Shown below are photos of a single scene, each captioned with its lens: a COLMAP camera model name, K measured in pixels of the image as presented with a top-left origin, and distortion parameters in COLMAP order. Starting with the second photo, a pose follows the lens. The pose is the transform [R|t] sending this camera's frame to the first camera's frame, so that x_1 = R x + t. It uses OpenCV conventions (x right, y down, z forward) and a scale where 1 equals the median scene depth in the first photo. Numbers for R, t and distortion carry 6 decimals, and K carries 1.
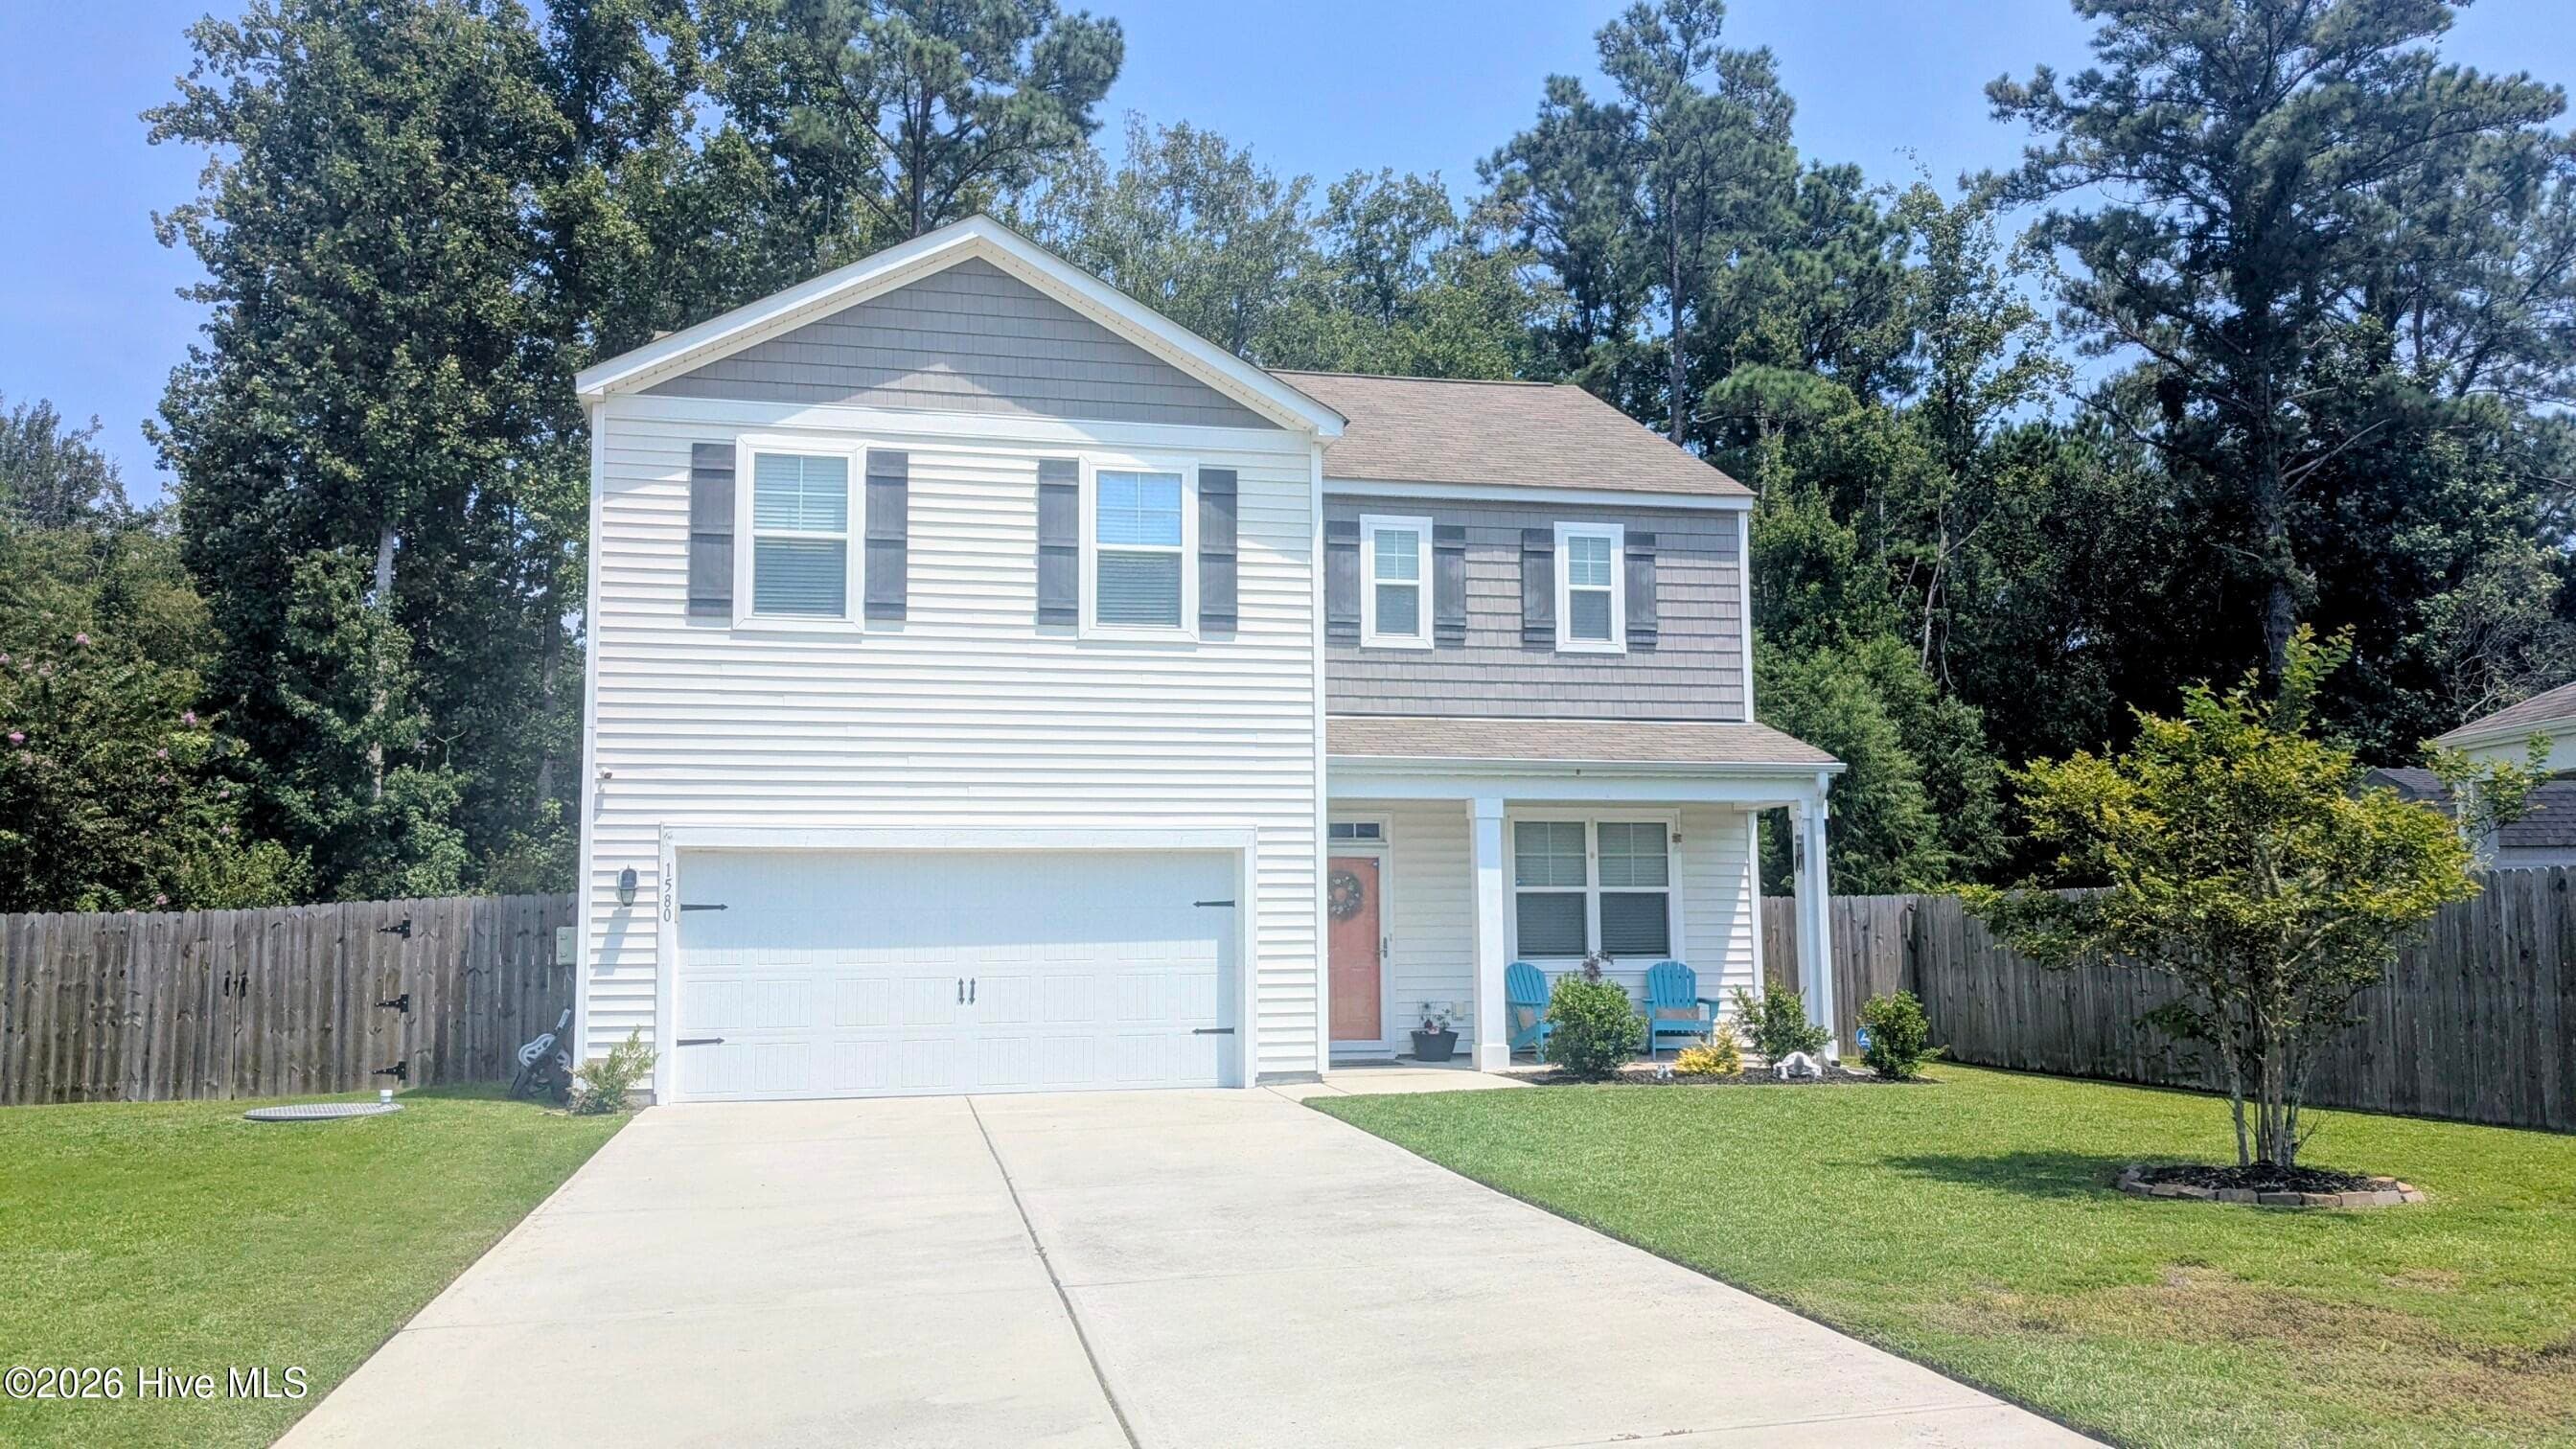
lens RADIAL K [[2025.6, 0, 1309.5], [0, 2025.6, 714.8], [0, 0, 1]] dist [0.000143, 0.005108]
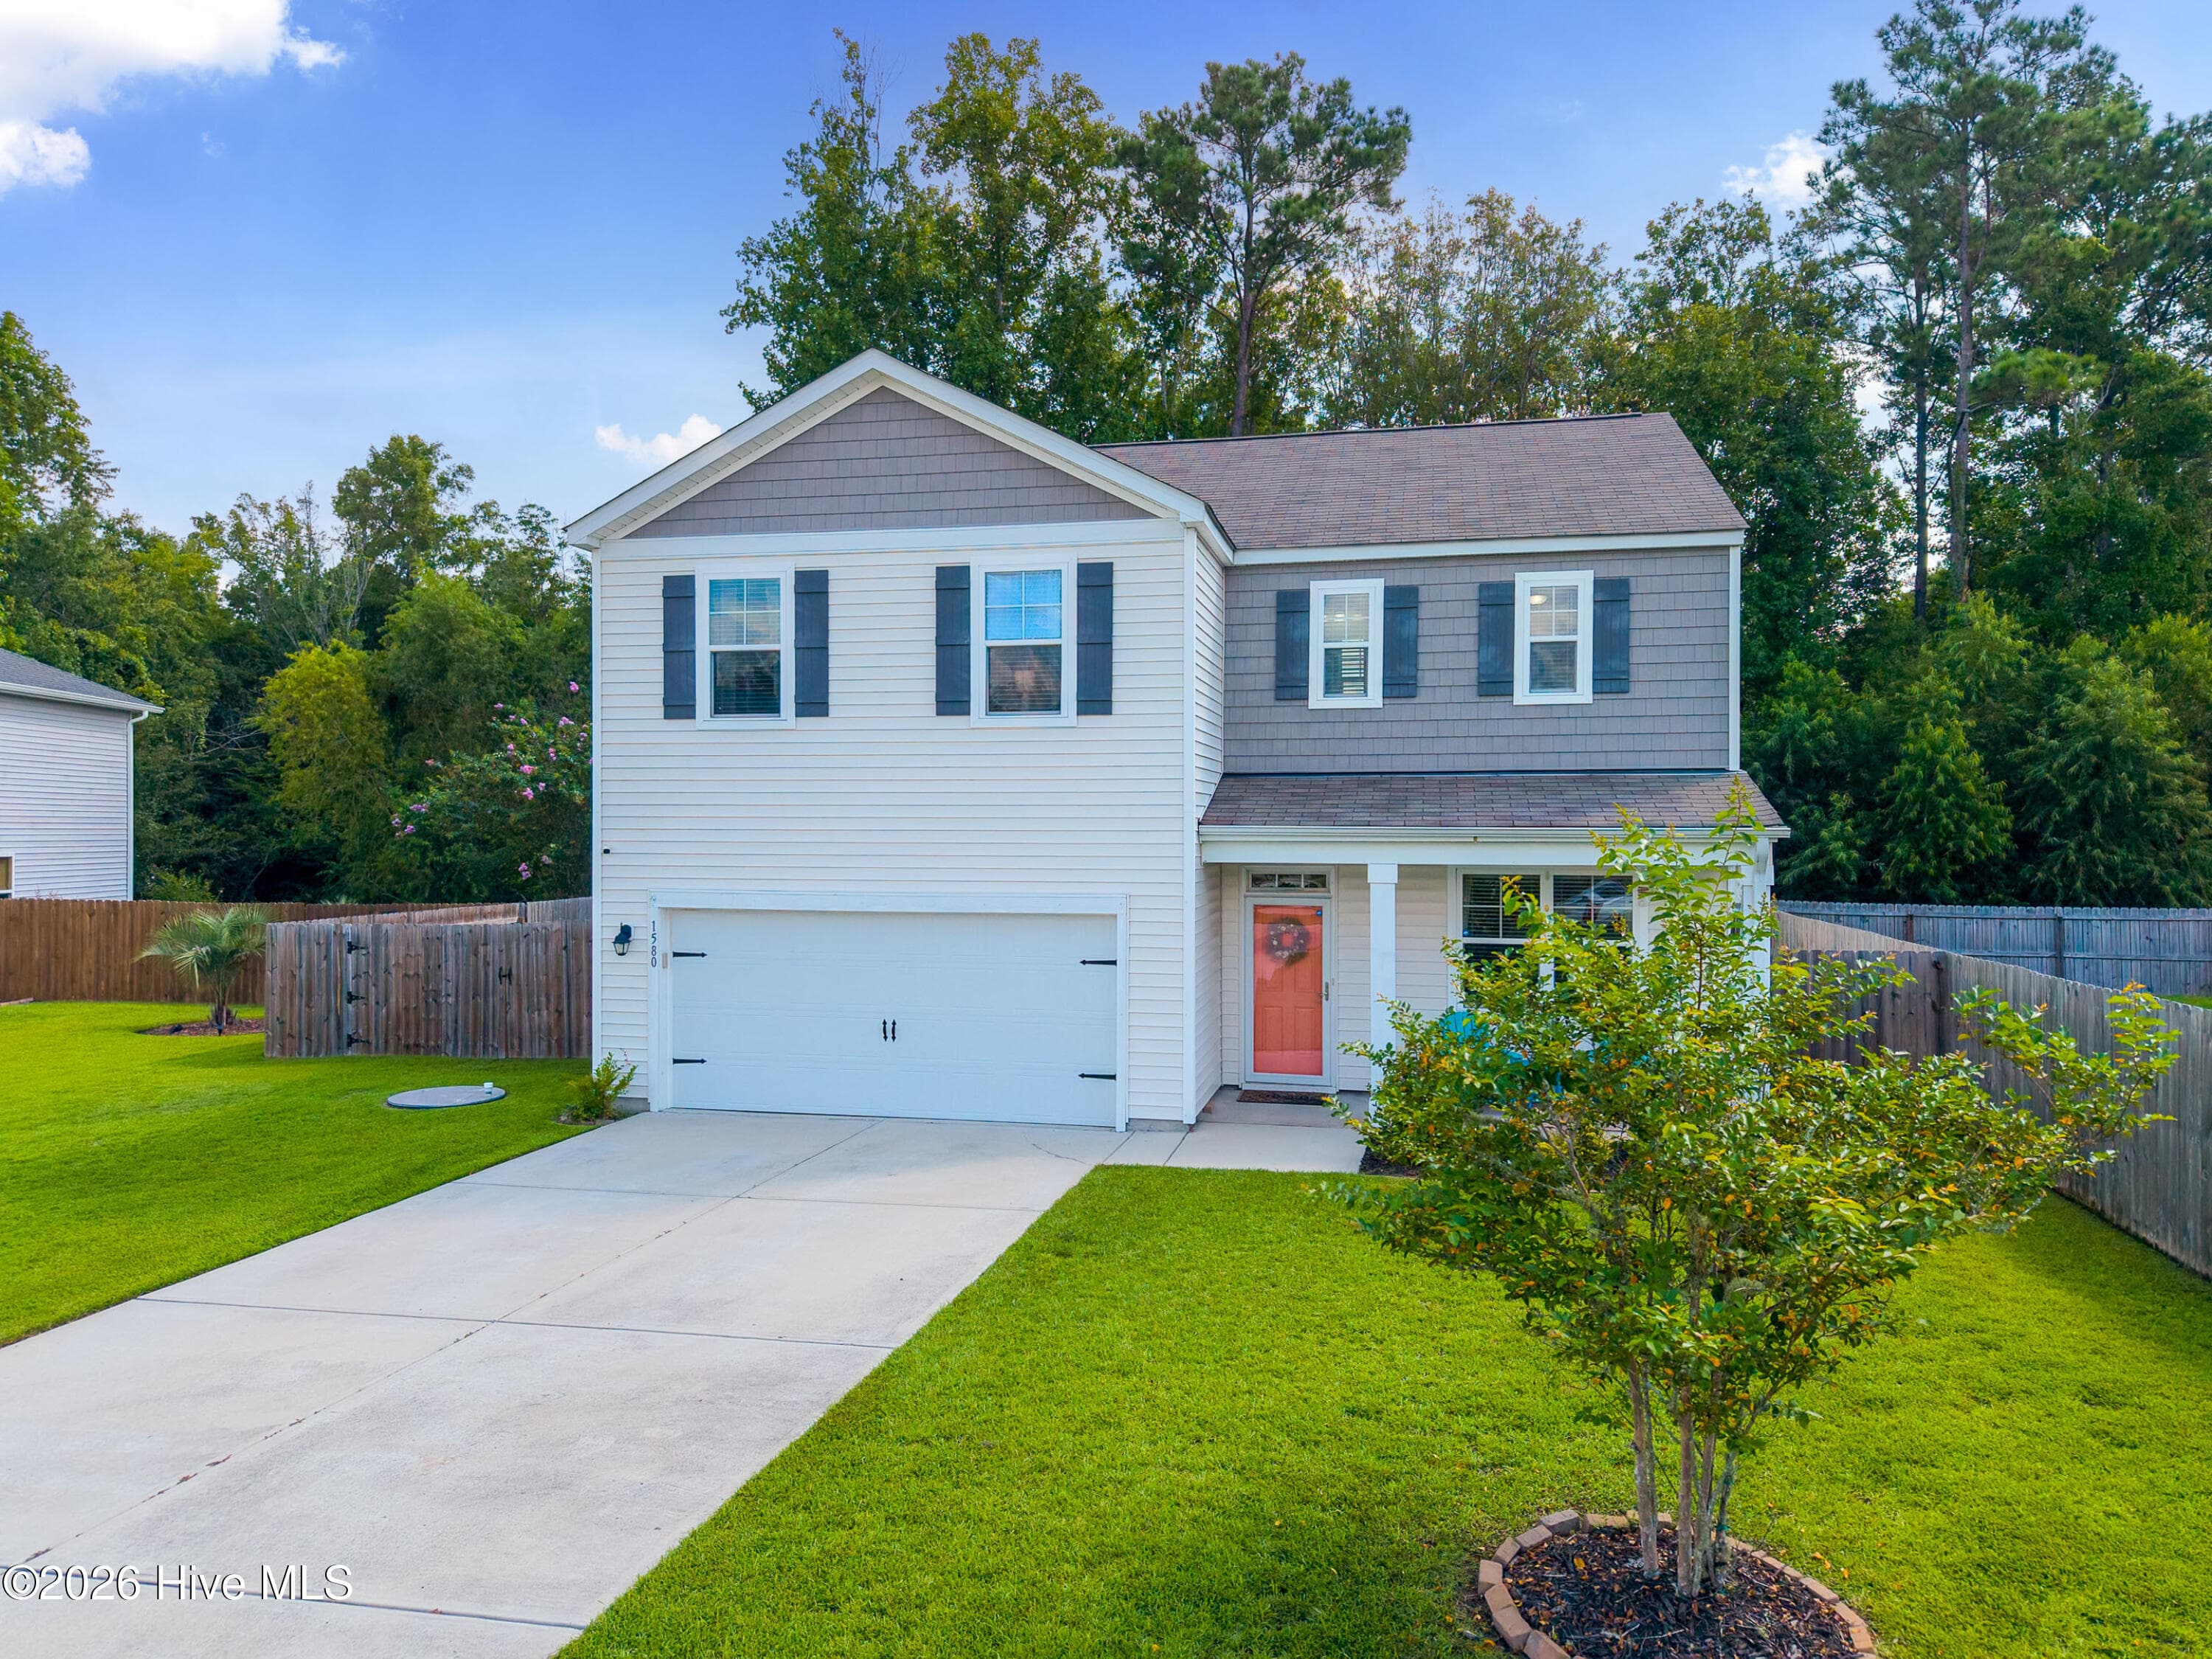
lens RADIAL K [[1487.4, 0, 1106.0], [0, 1487.4, 828.3], [0, 0, 1]] dist [0.004217, -0.004303]
pose [[0.900611, 0.010778, -0.434492, 0.264682], [0.036168, 0.994366, 0.099635, -0.051438], [0.433118, -0.105447, 0.895148, 0.245364]]
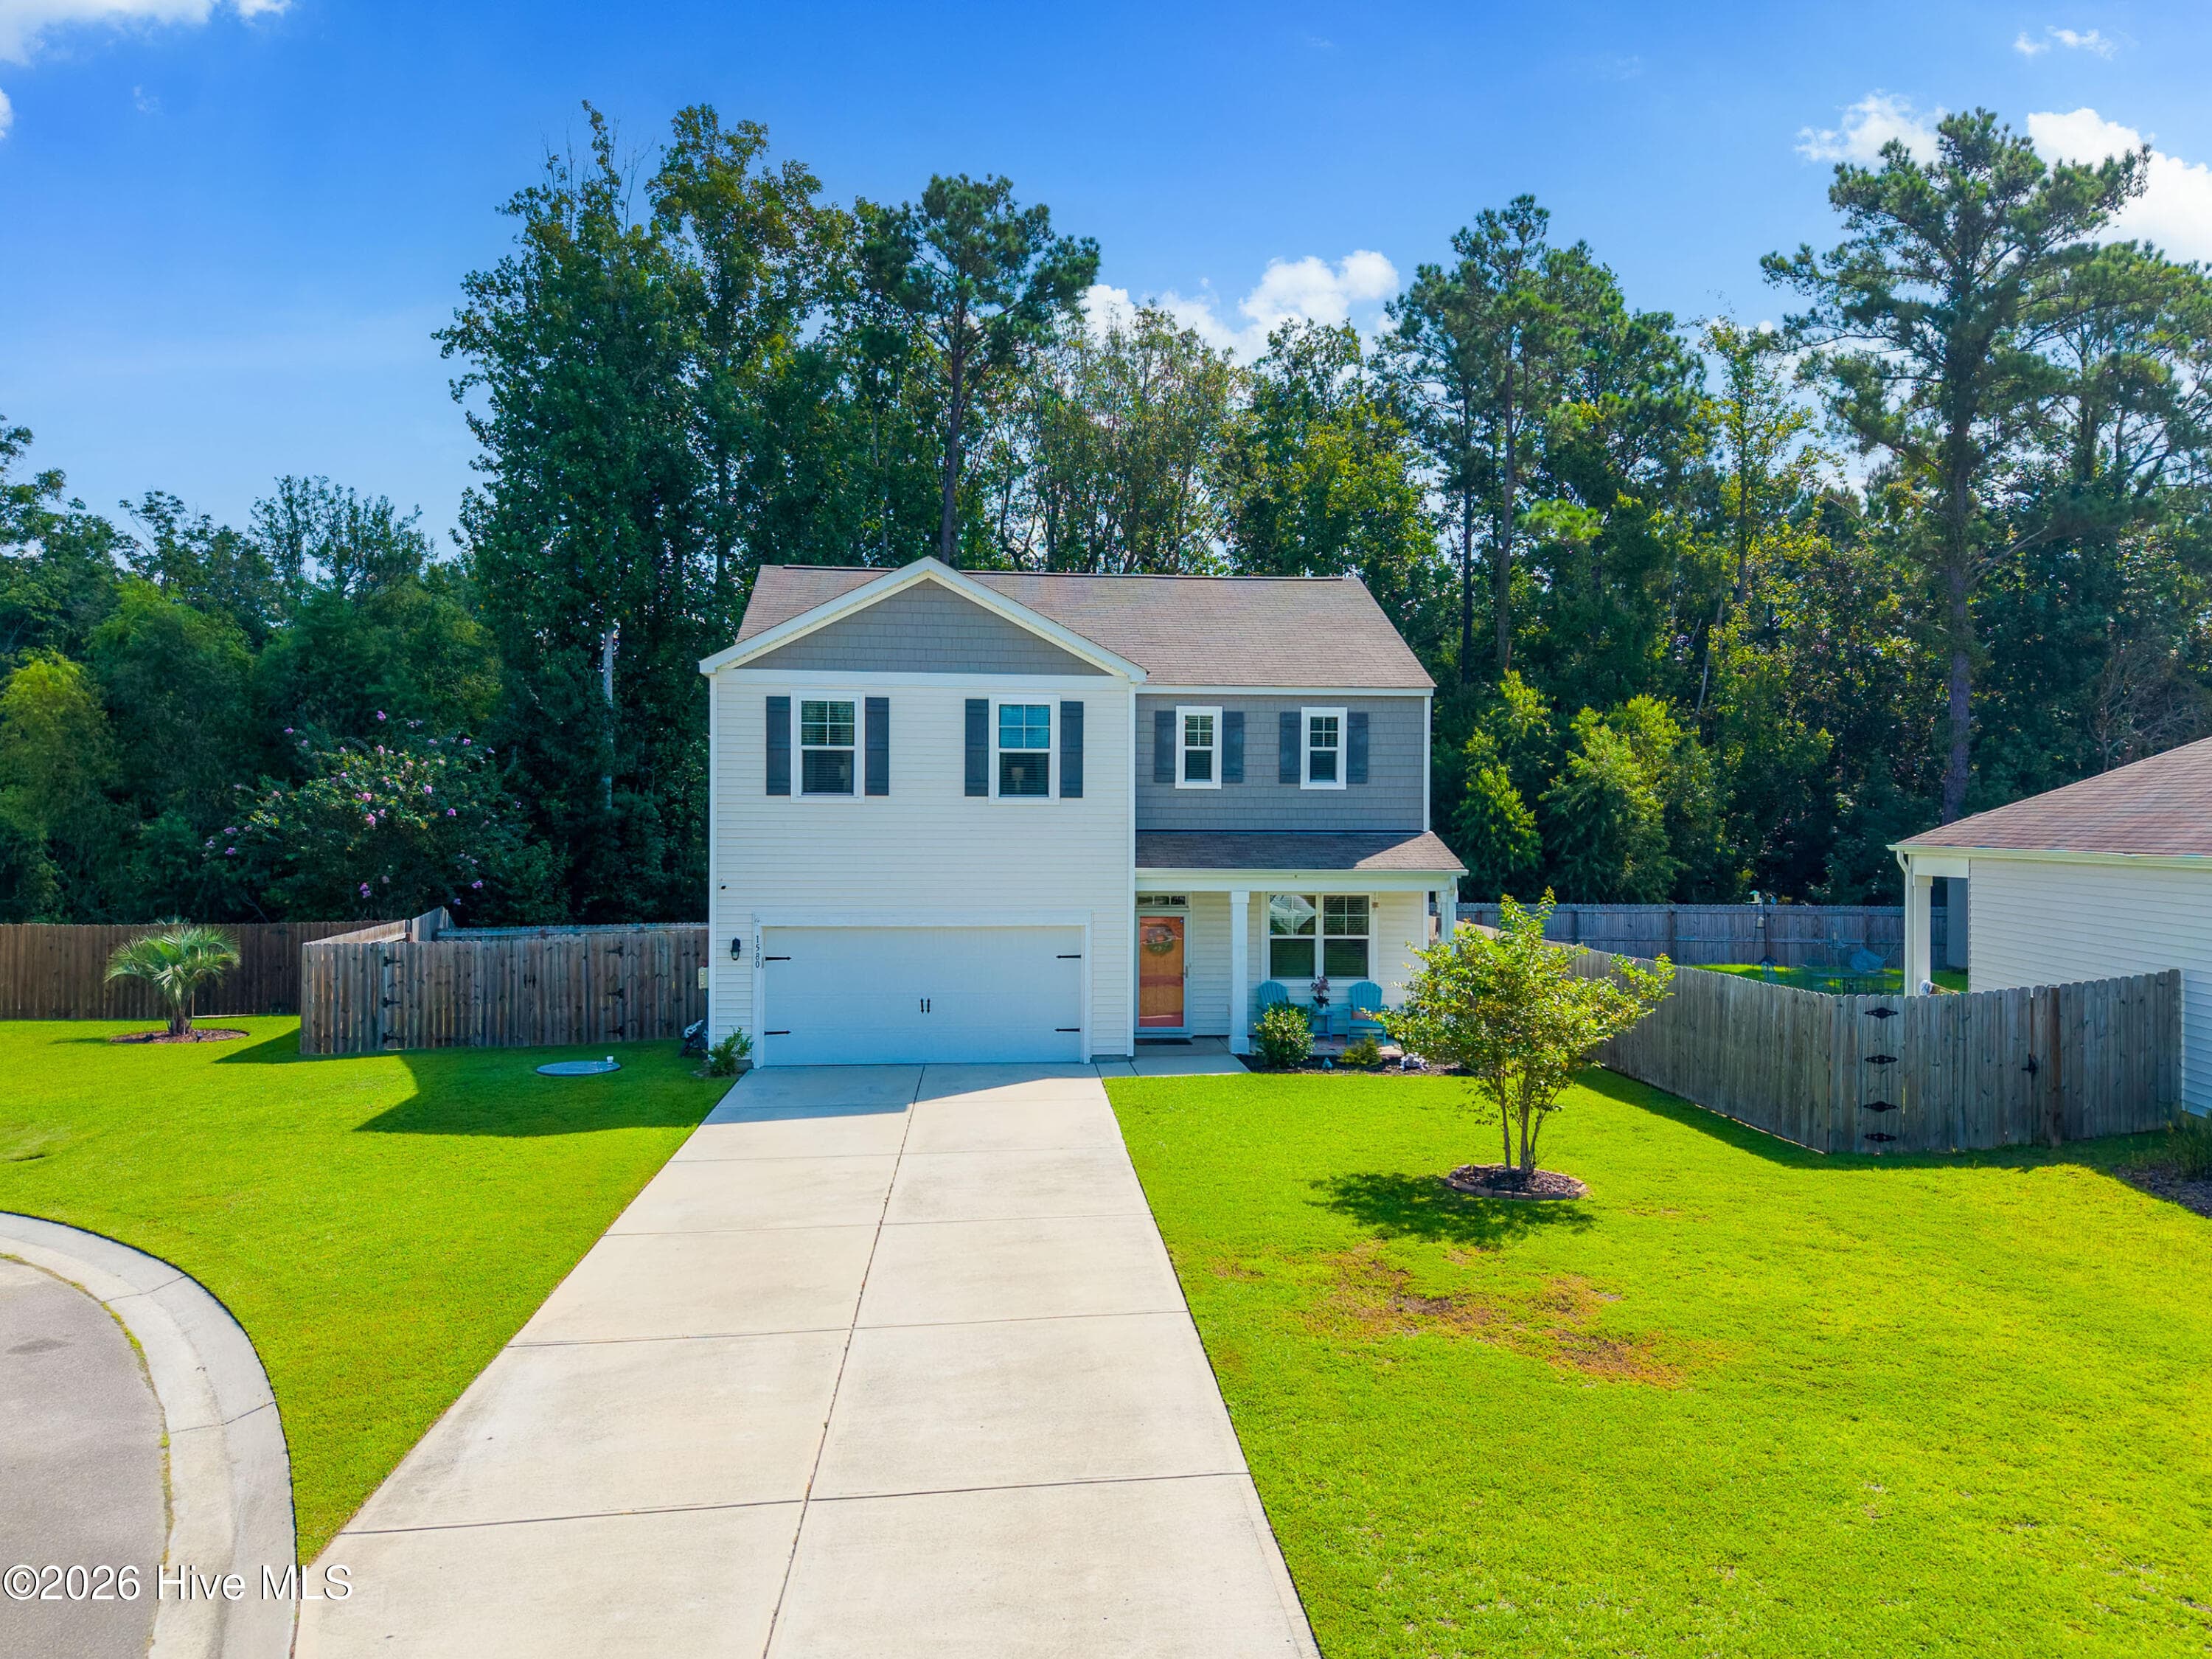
lens RADIAL K [[1613.7, 0, 1125.0], [0, 1613.7, 818.1], [0, 0, 1]] dist [0.031371, -0.027981]
pose [[0.991781, 0.015016, -0.127064, 0.148565], [-0.001219, 0.994154, 0.107966, -0.147559], [0.127943, -0.106924, 0.986001, -0.284560]]
